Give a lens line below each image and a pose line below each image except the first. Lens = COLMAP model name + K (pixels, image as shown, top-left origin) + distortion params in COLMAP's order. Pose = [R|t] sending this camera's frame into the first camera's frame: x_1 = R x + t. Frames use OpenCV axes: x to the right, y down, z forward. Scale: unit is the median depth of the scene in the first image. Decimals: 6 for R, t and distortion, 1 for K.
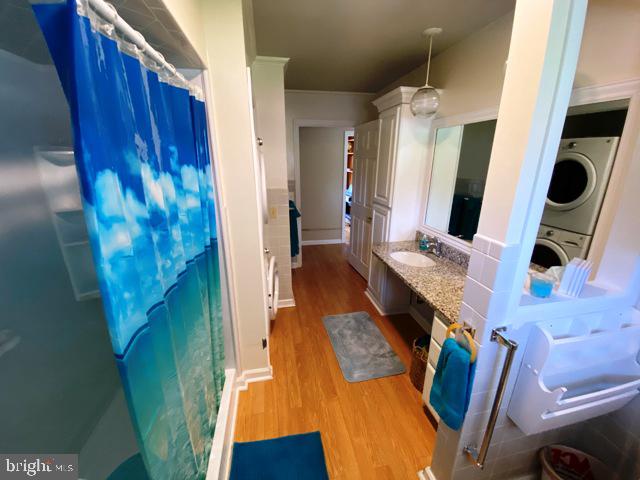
lens RADIAL K [[257.9, 0, 319.4], [0, 257.9, 238.3], [0, 0, 1]] dist [0.031435, -0.026353]
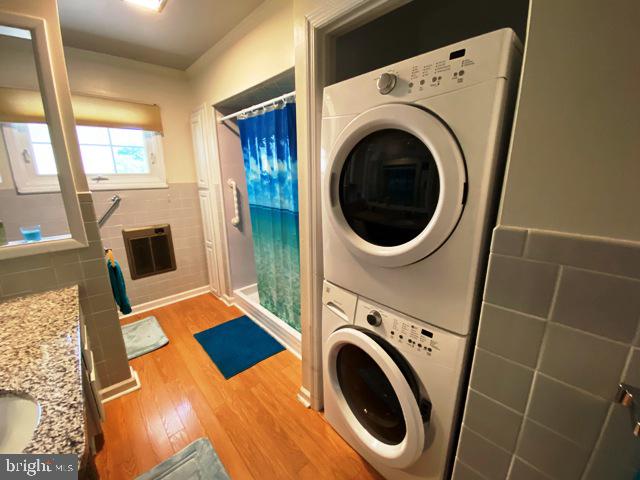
lens RADIAL K [[257.9, 0, 319.4], [0, 257.9, 238.3], [0, 0, 1]] dist [0.031435, -0.026353]
pose [[-0.847507, 0.129148, -0.514834, 0.145962], [-0.155069, 0.867387, 0.472857, -0.375240], [0.507628, 0.480584, -0.715089, 1.527012]]
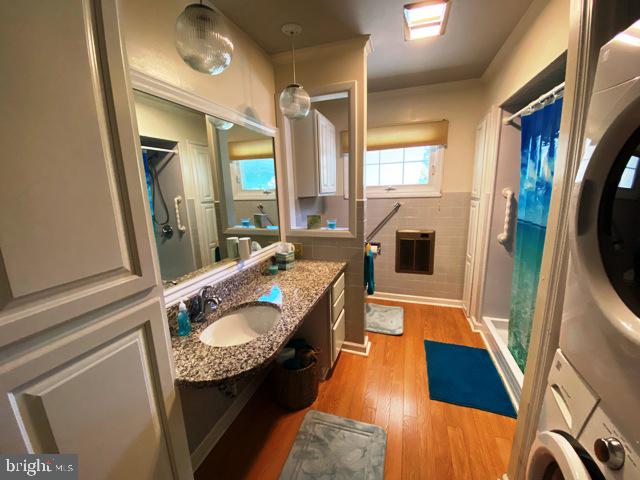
lens RADIAL K [[257.9, 0, 319.4], [0, 257.9, 238.3], [0, 0, 1]] dist [0.031435, -0.026353]
pose [[-0.870672, -0.070053, 0.486850, -0.071097], [0.172614, 0.883335, 0.435803, -0.377279], [-0.460581, 0.463479, -0.757002, 1.523999]]
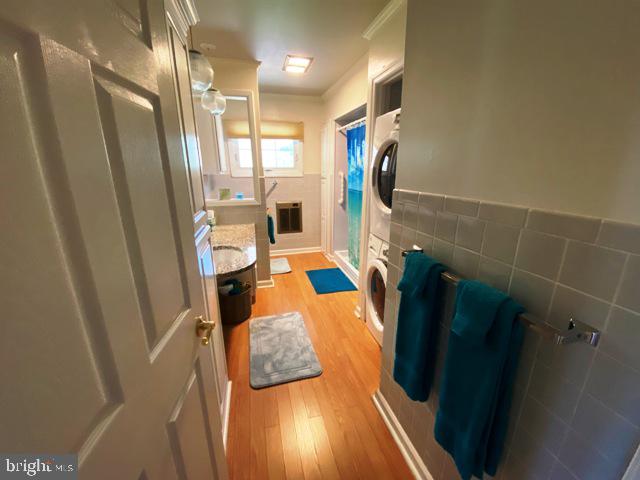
lens RADIAL K [[257.9, 0, 319.4], [0, 257.9, 238.3], [0, 0, 1]] dist [0.031435, -0.026353]
pose [[-0.997923, 0.018607, -0.061680, 0.081545], [-0.017416, 0.843824, 0.536338, -0.547909], [0.062026, 0.536298, -0.841747, 2.081542]]
